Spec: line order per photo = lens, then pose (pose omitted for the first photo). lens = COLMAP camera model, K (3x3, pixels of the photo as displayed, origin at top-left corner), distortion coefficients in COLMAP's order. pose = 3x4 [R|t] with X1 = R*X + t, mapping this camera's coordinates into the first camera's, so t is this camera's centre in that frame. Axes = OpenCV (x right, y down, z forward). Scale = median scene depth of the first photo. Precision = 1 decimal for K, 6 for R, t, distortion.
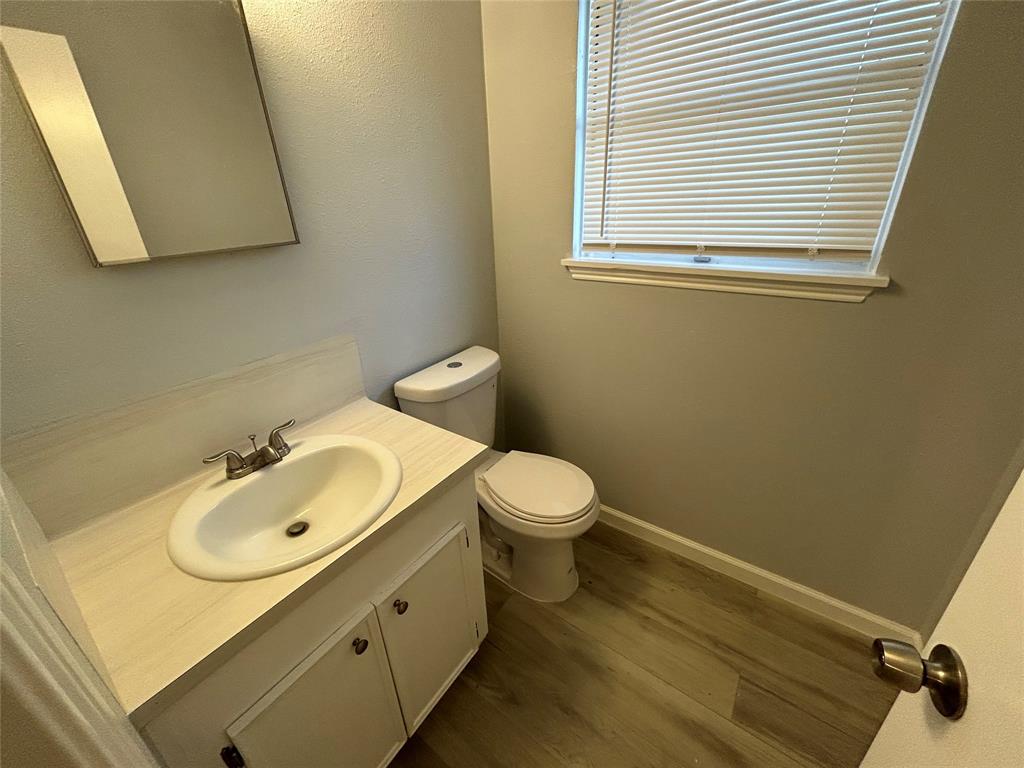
lens RADIAL K [[411.0, 0, 510.0], [0, 411.0, 380.2], [0, 0, 1]] dist [-0.001730, 0.000780]
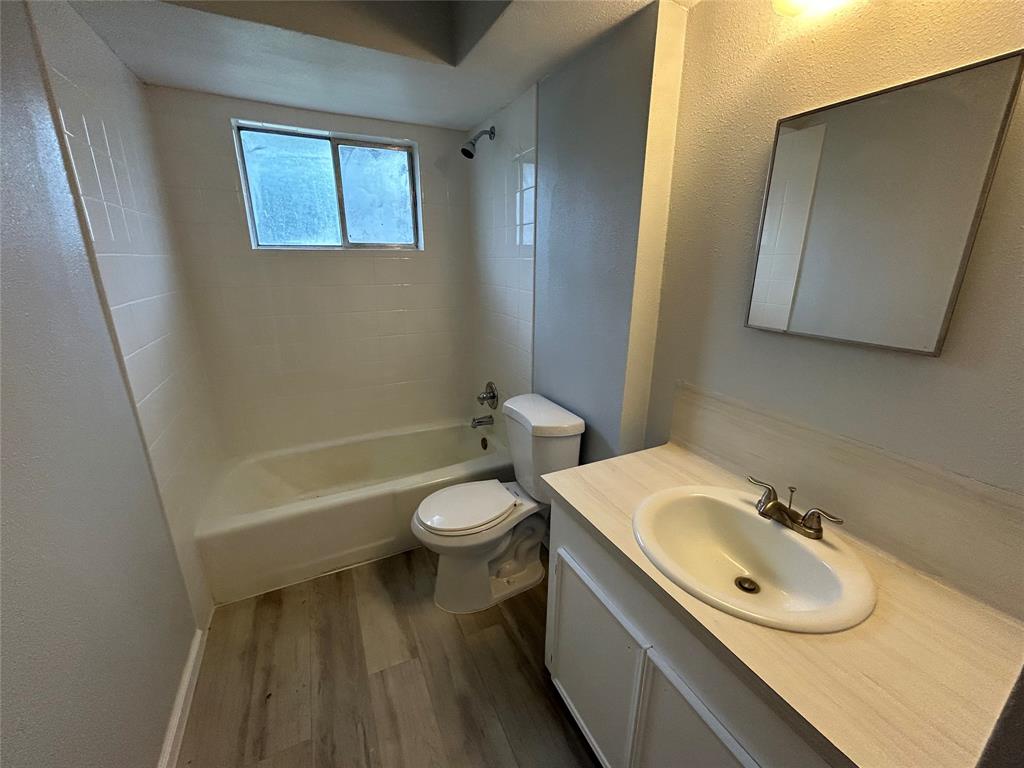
lens RADIAL K [[411.0, 0, 510.0], [0, 411.0, 380.2], [0, 0, 1]] dist [-0.001730, 0.000780]
pose [[-0.455721, 0.276823, -0.845983, 1.283272], [-0.348418, 0.819102, 0.455716, -0.851903], [0.819099, 0.502435, -0.276831, 1.531239]]
